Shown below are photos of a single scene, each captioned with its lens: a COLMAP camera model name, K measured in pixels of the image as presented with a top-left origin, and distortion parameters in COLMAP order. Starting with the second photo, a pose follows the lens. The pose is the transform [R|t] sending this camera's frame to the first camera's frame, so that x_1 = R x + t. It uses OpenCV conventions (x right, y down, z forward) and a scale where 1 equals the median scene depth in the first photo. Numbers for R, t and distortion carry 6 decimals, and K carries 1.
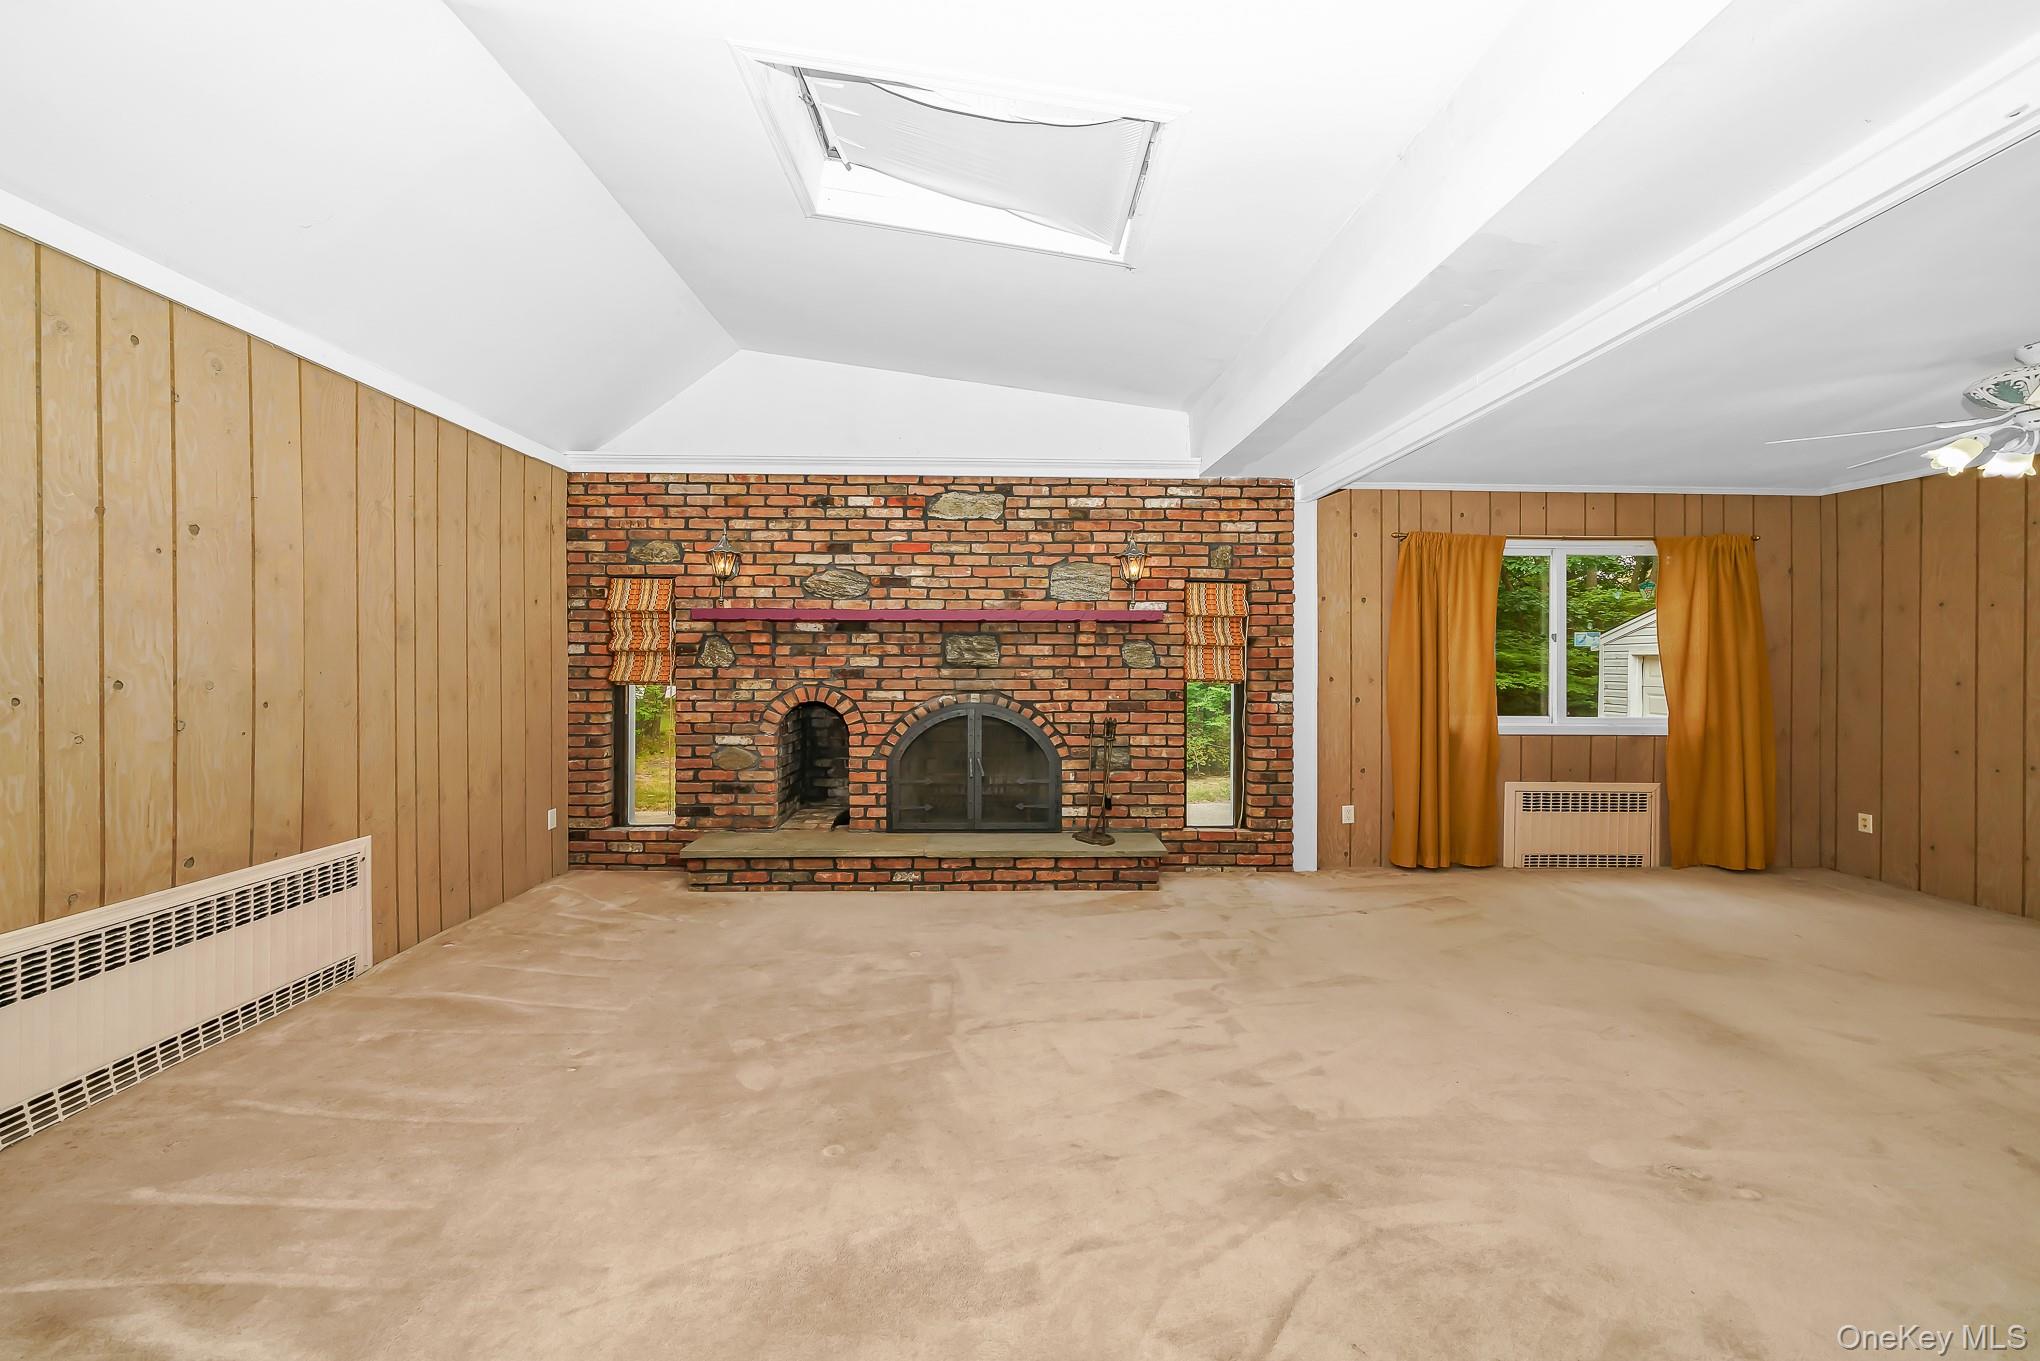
lens RADIAL K [[754.0, 0, 1006.2], [0, 754.0, 667.9], [0, 0, 1]] dist [0.002483, -0.000701]
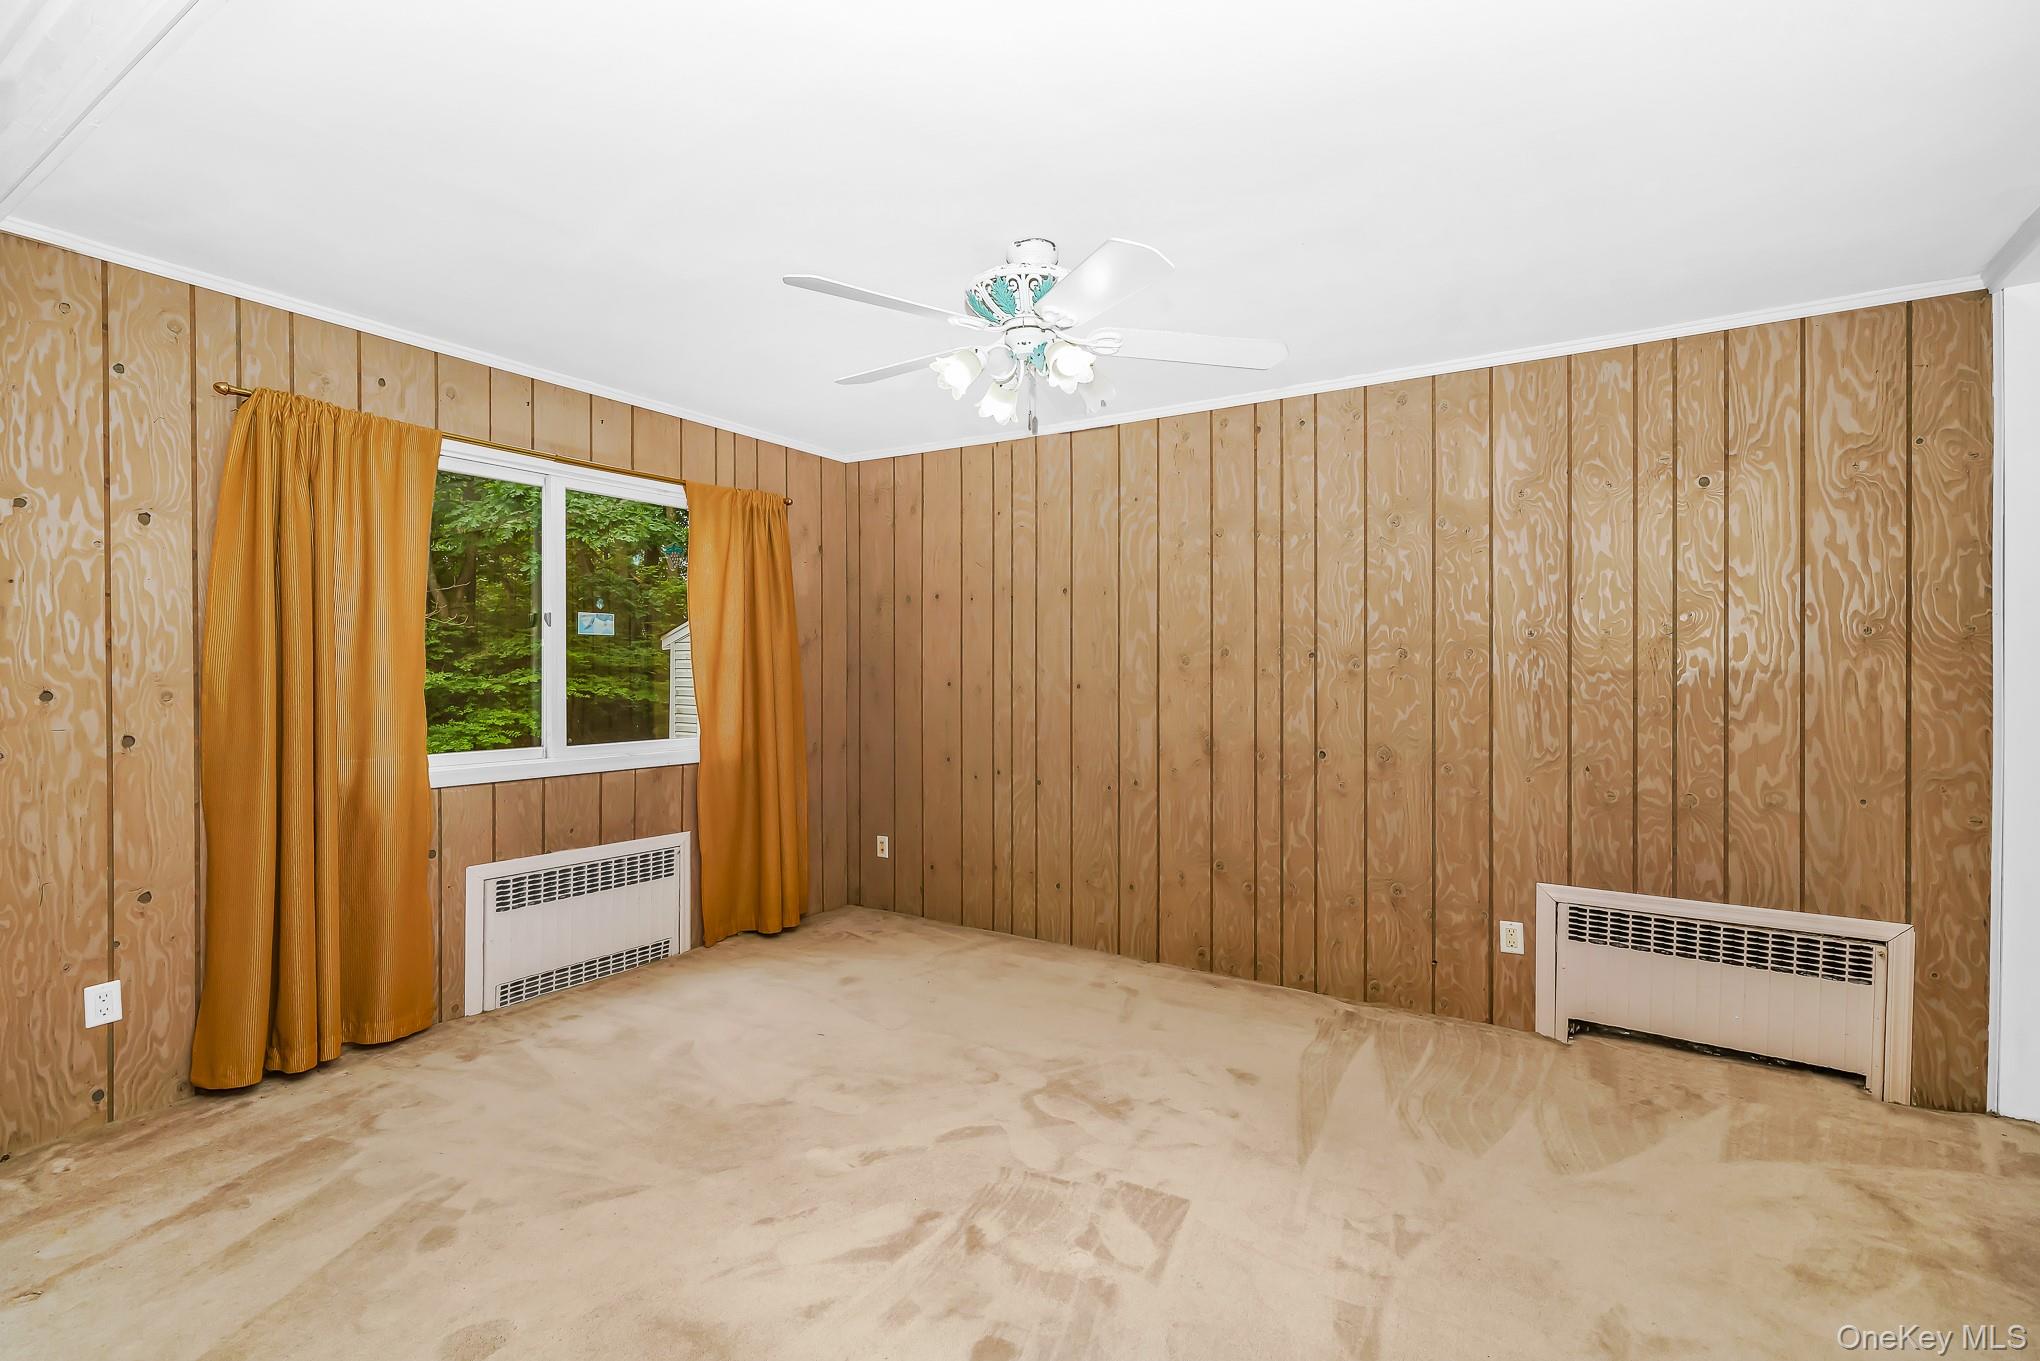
lens RADIAL K [[899.2, 0, 950.4], [0, 899.2, 673.2], [0, 0, 1]] dist [-0.002292, 0.000724]
pose [[0.603608, -0.004748, 0.797267, 0.339368], [0.005111, 0.999985, 0.002087, 0.004316], [-0.797265, 0.002815, 0.603623, 0.294903]]
